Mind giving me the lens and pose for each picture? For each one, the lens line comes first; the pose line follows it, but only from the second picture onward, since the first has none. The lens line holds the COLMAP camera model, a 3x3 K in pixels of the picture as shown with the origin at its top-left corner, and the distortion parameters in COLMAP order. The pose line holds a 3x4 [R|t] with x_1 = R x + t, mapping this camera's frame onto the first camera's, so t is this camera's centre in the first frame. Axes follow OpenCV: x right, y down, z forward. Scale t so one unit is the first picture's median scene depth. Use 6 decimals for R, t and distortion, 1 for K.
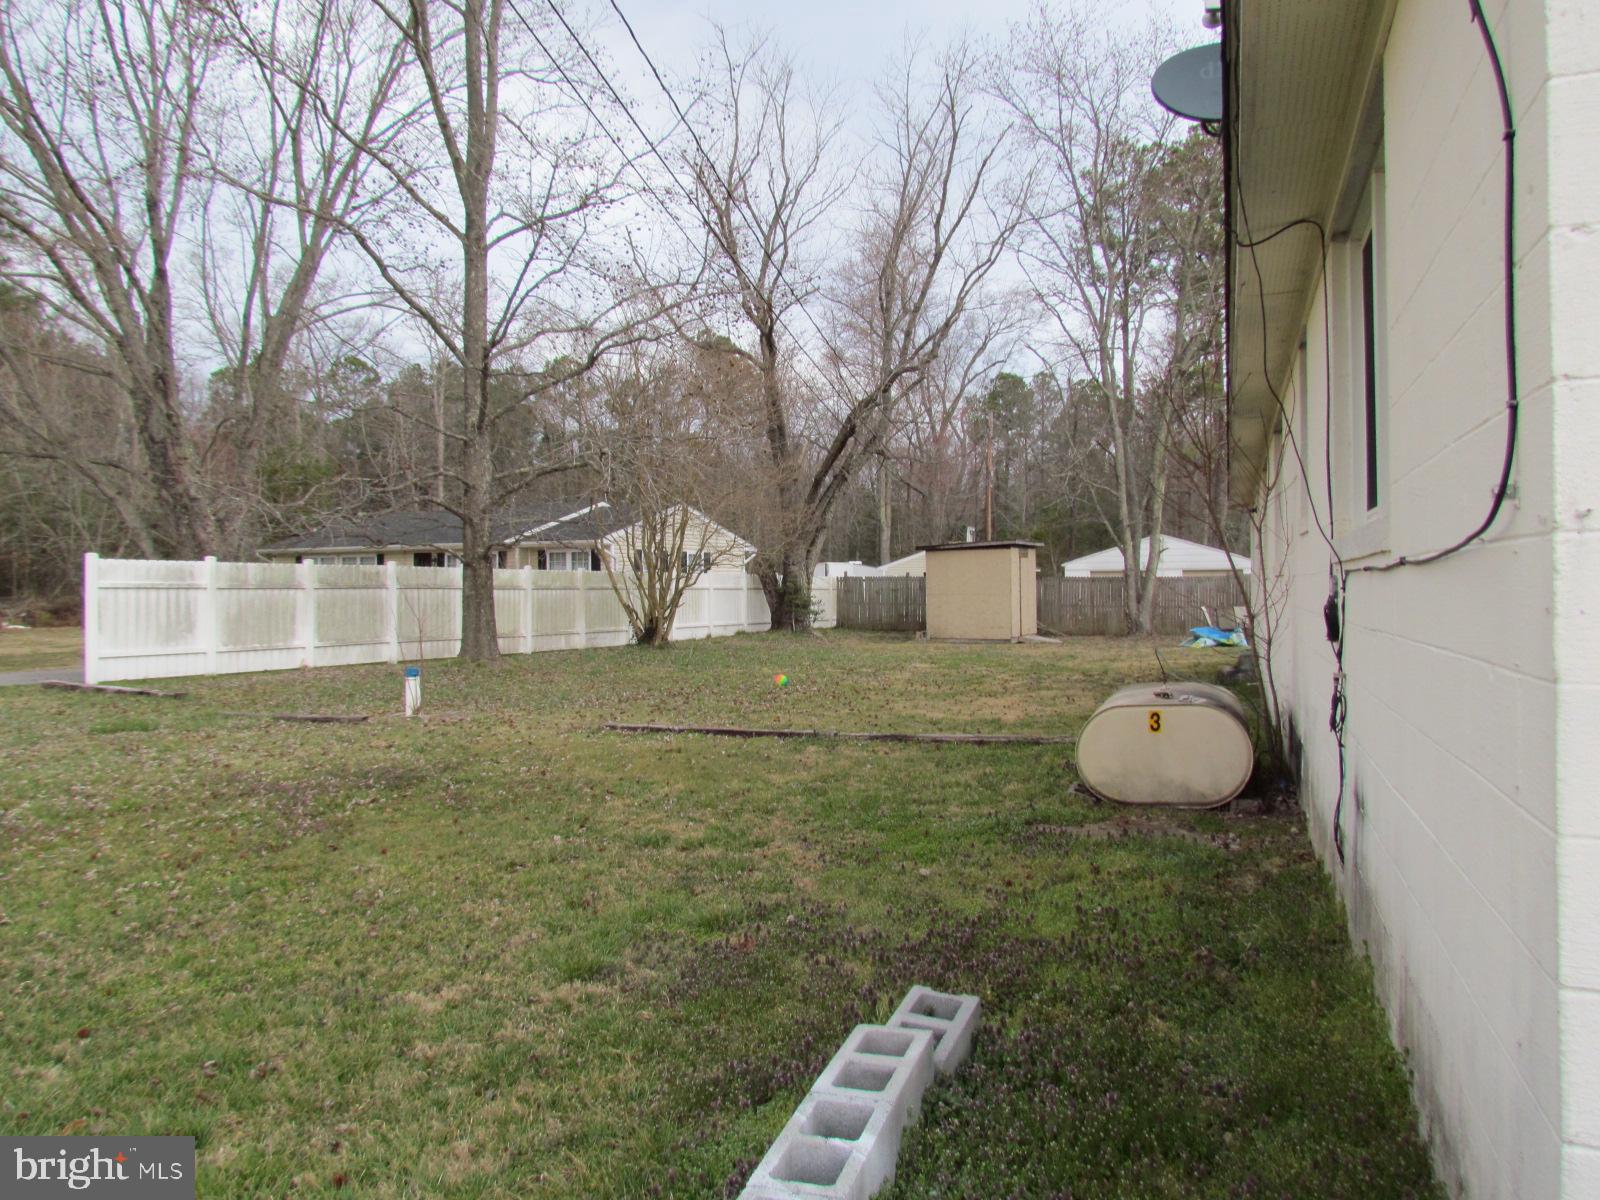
lens RADIAL K [[1158.1, 0, 799.1], [0, 1158.1, 594.5], [0, 0, 1]] dist [0.013207, 0.015686]
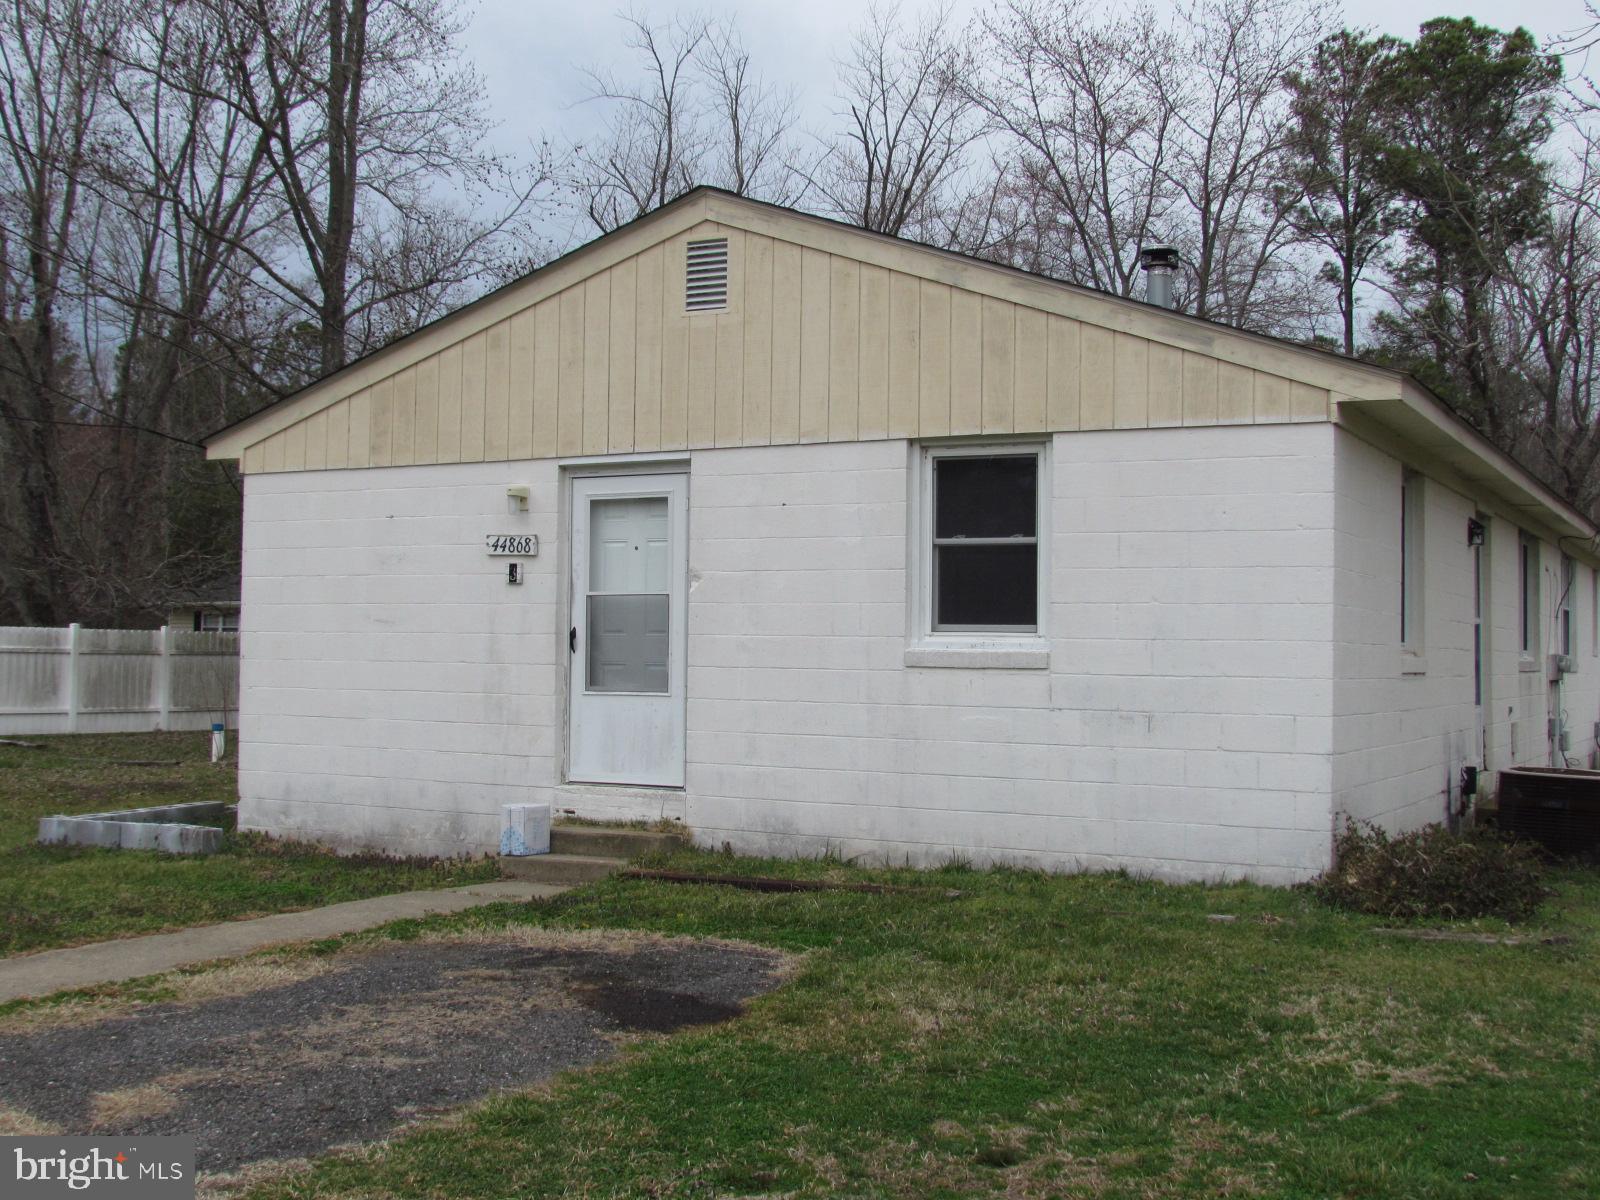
lens RADIAL K [[1919.4, 0, 800.6], [0, 1919.4, 601.2], [0, 0, 1]] dist [0.003987, 0.000000]
pose [[0.991586, 0.012588, -0.128833, 0.366408], [-0.017073, 0.999284, -0.033771, -0.004876], [0.128316, 0.035686, 0.991091, -0.636261]]
